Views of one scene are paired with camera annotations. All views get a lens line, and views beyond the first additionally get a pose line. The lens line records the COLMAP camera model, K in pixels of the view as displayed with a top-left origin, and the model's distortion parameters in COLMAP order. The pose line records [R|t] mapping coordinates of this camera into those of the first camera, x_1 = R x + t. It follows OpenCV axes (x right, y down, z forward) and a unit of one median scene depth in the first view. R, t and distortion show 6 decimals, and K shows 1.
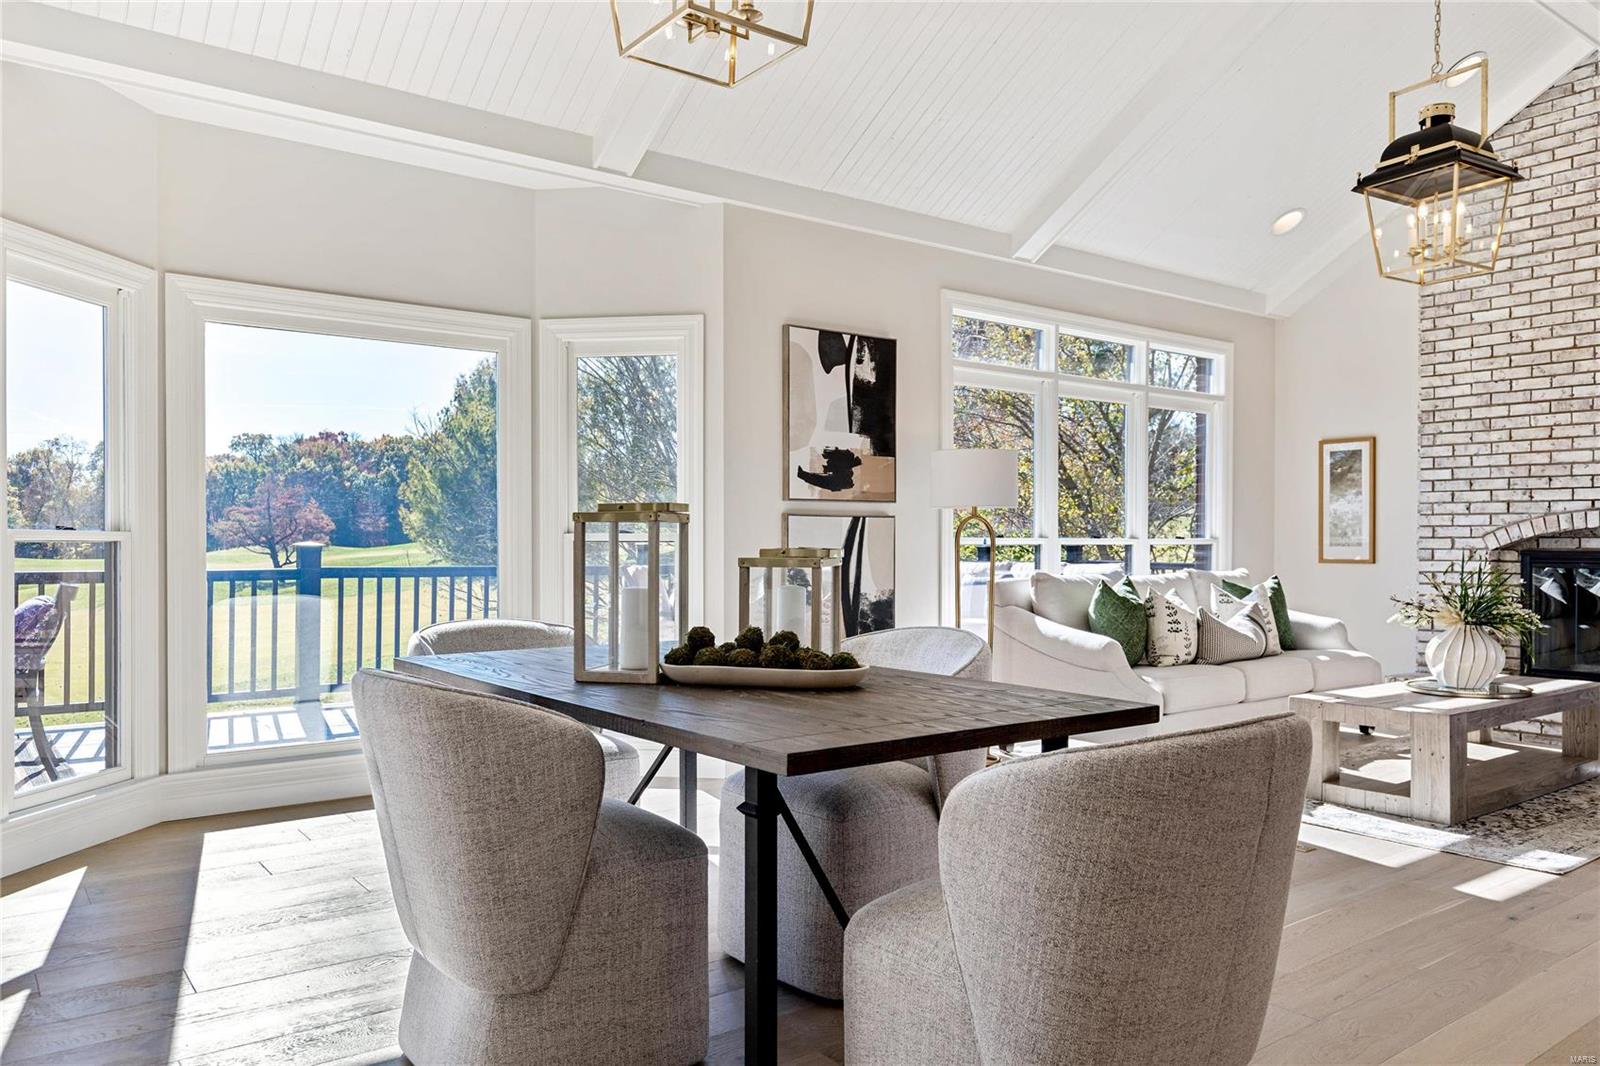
lens RADIAL K [[1140.7, 0, 816.8], [0, 1140.7, 553.7], [0, 0, 1]] dist [0.000991, -0.000582]
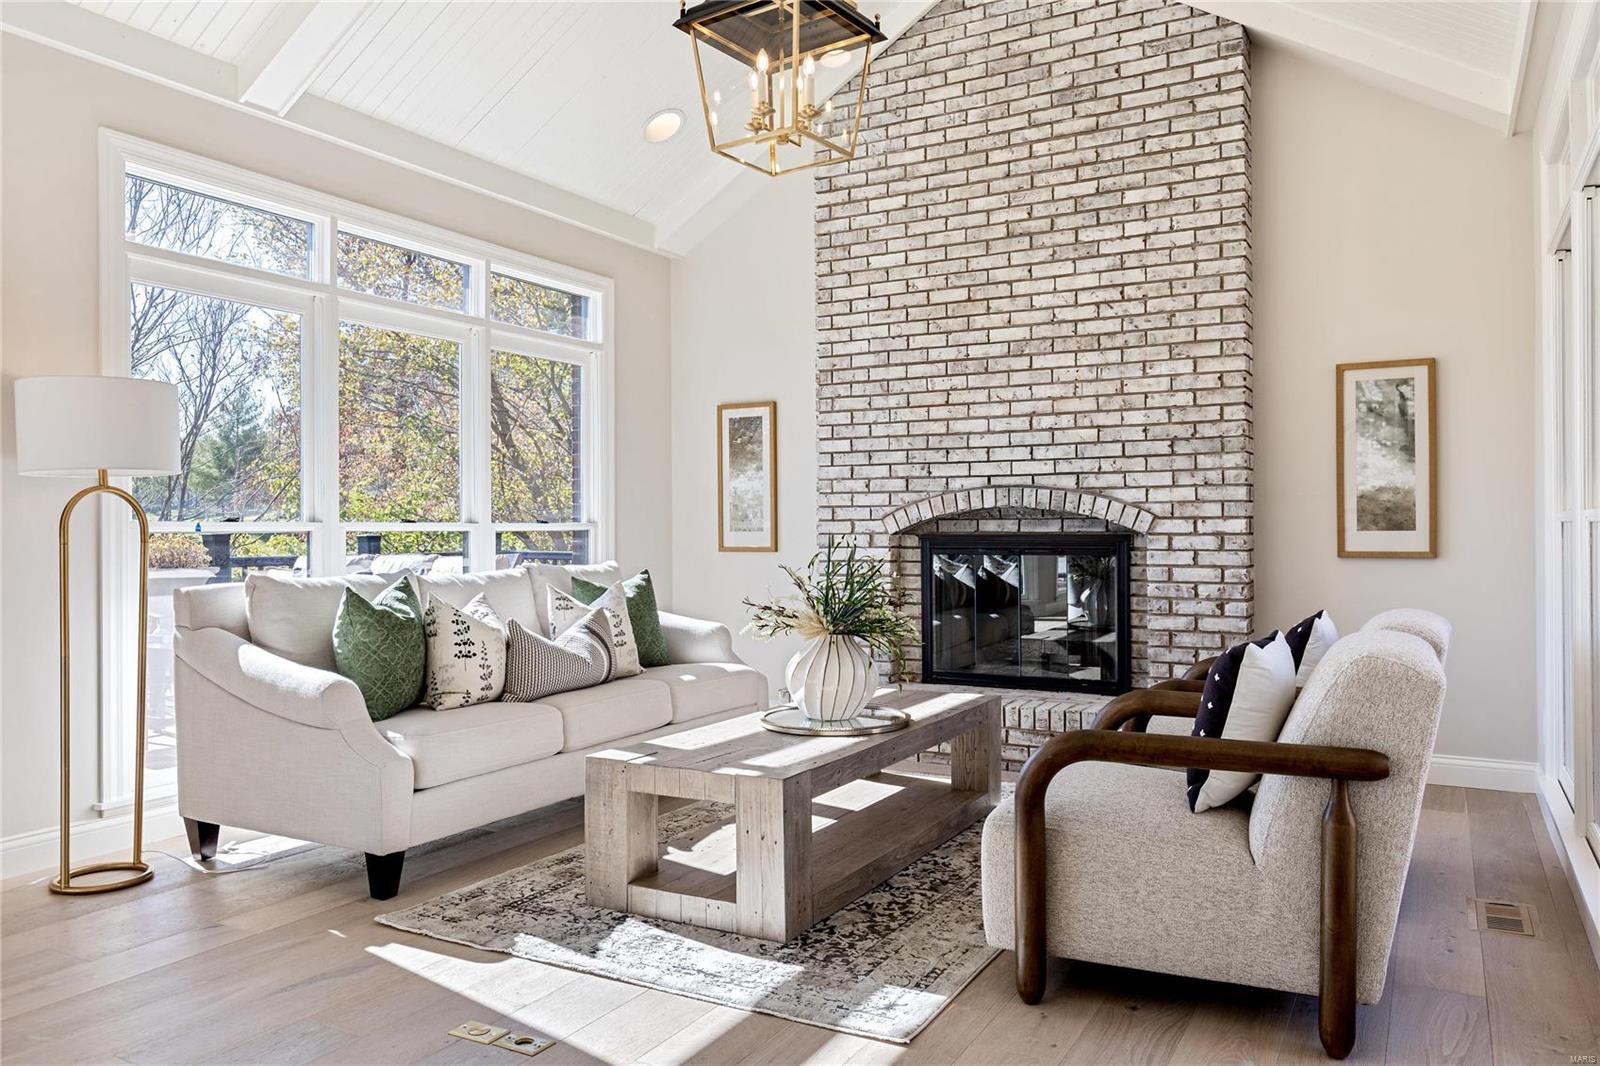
lens RADIAL K [[1139.7, 0, 807.6], [0, 1139.7, 524.7], [0, 0, 1]] dist [0.001524, 0.000885]
pose [[0.917766, -0.004551, 0.397096, 0.200282], [0.010485, 0.999863, -0.012774, -0.000315], [-0.396984, 0.015887, 0.917688, 0.248252]]
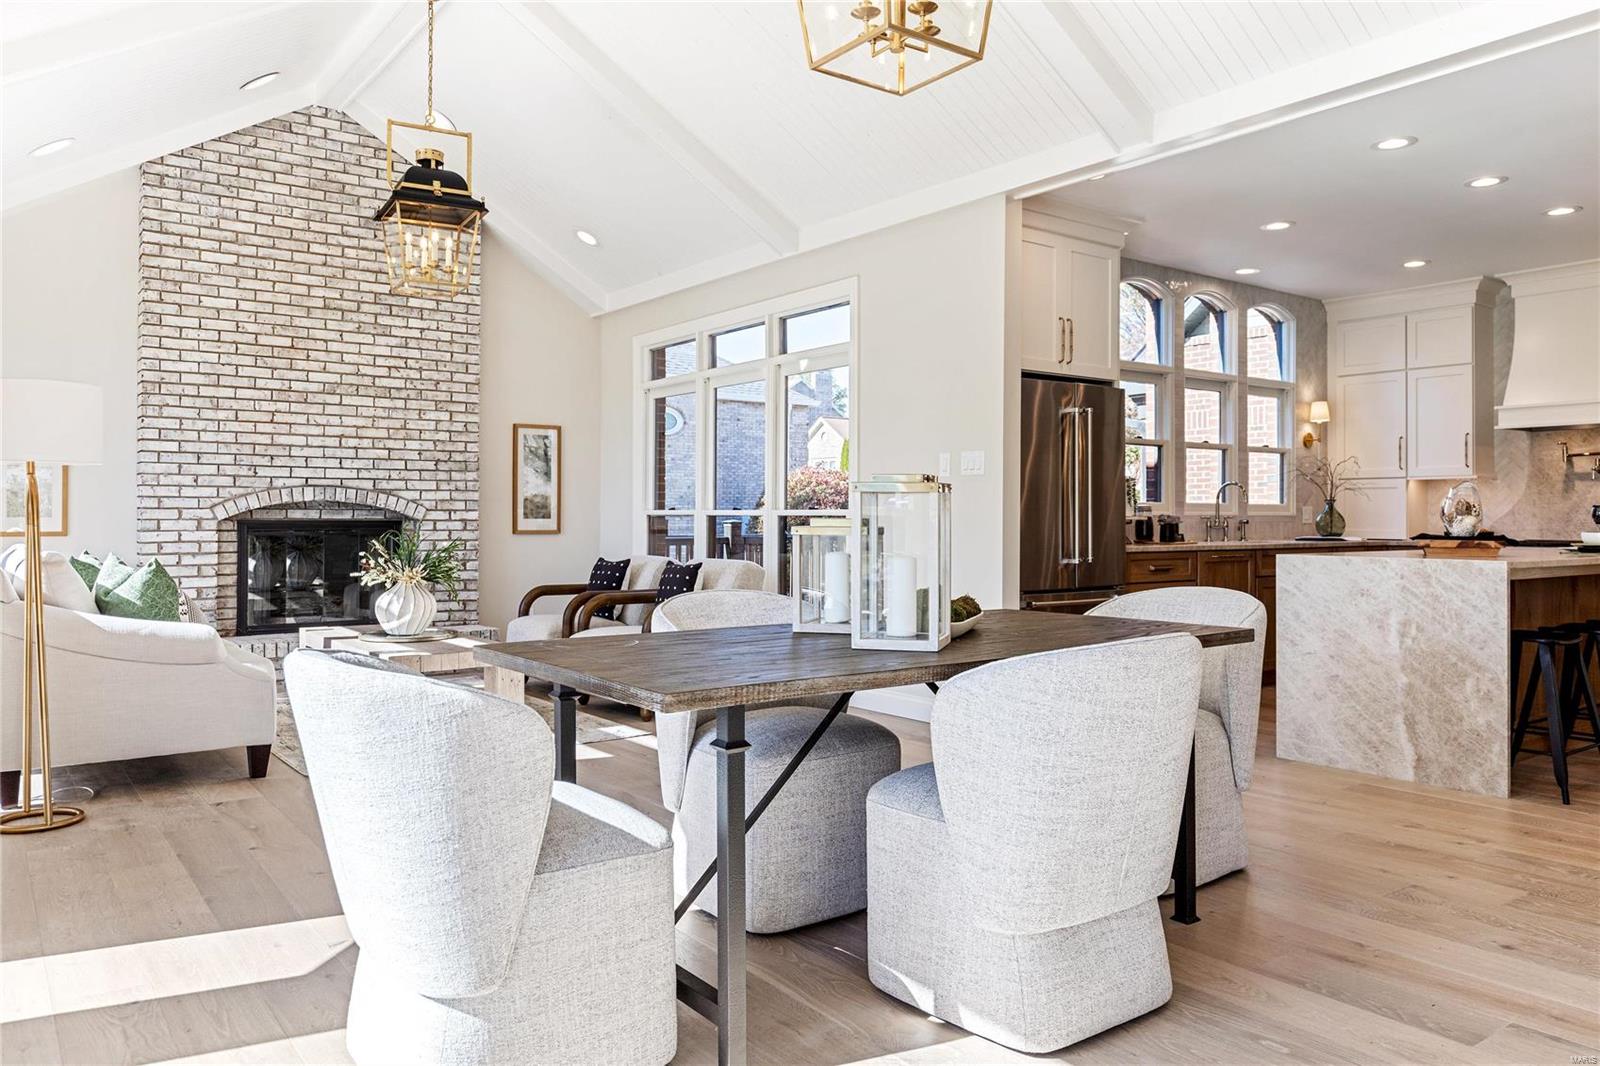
lens RADIAL K [[1128.9, 0, 817.2], [0, 1128.9, 511.5], [0, 0, 1]] dist [-0.004664, -0.001294]
pose [[0.008810, 0.003171, 0.999956, -0.479176], [0.008415, 0.999959, -0.003245, -0.003256], [-0.999926, 0.008444, 0.008783, 0.436783]]
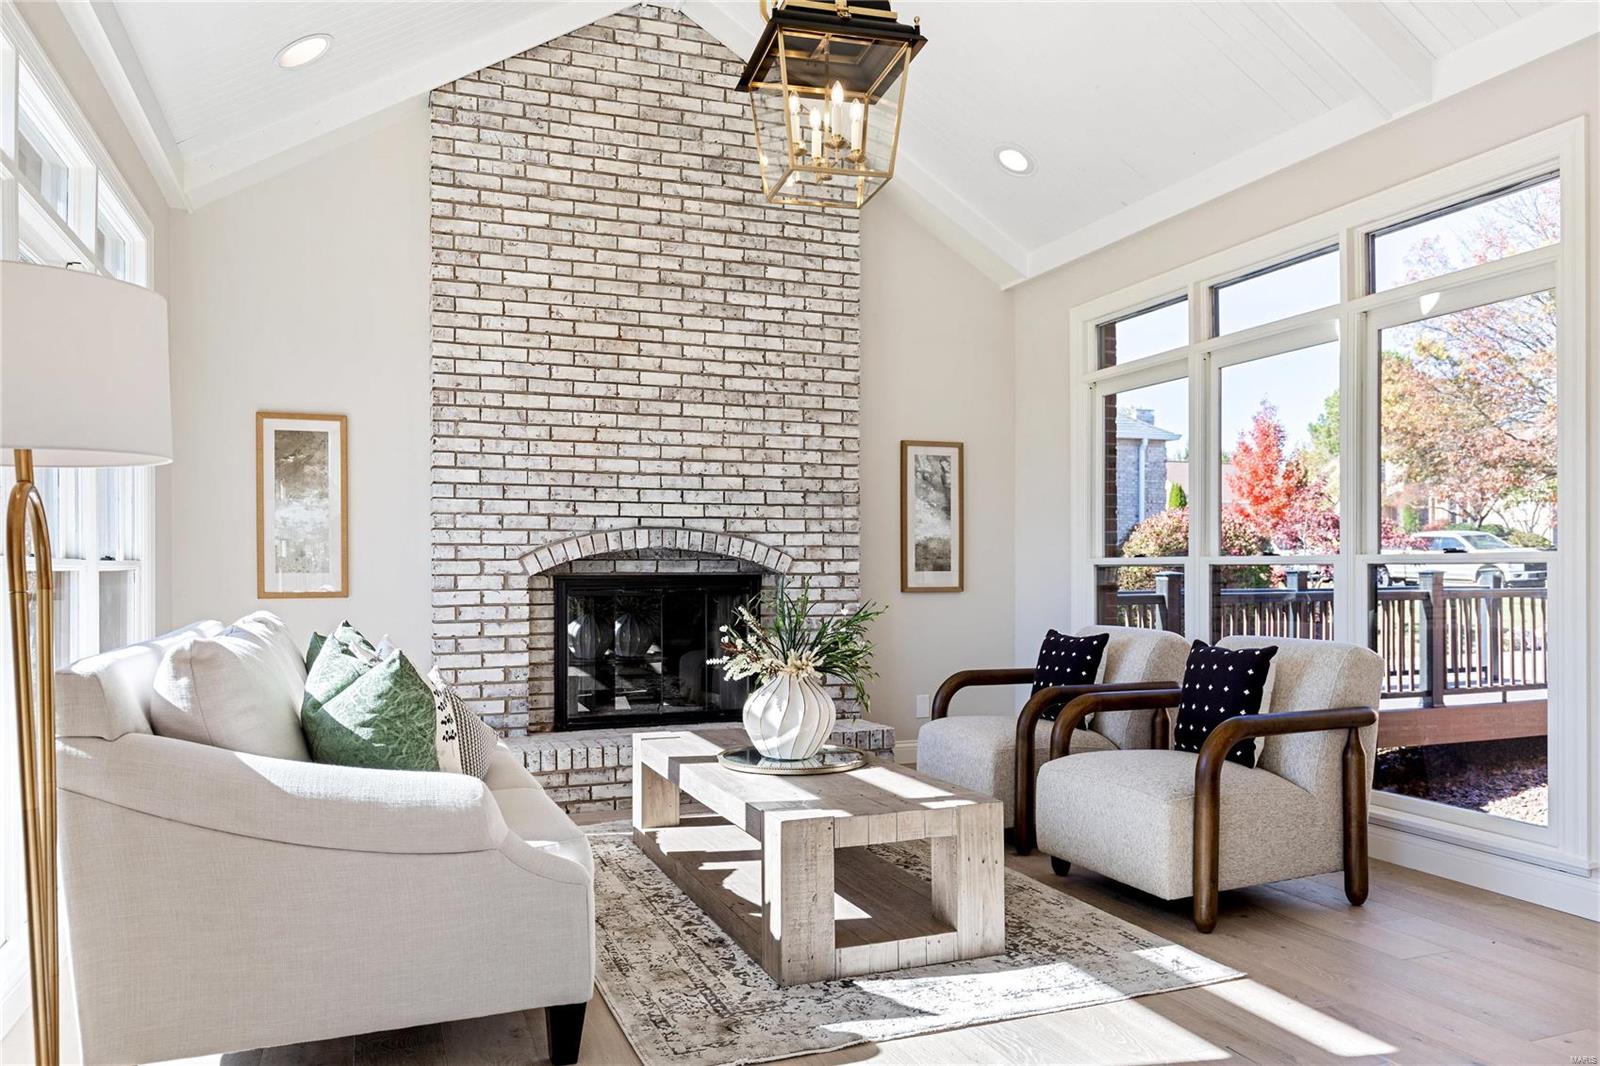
lens RADIAL K [[1122.9, 0, 800.1], [0, 1122.9, 577.1], [0, 0, 1]] dist [0.001616, -0.002441]
pose [[0.285228, -0.009556, 0.958412, -0.106607], [0.014608, 0.999877, 0.005623, -0.003799], [-0.958348, 0.012396, 0.285333, 0.611959]]
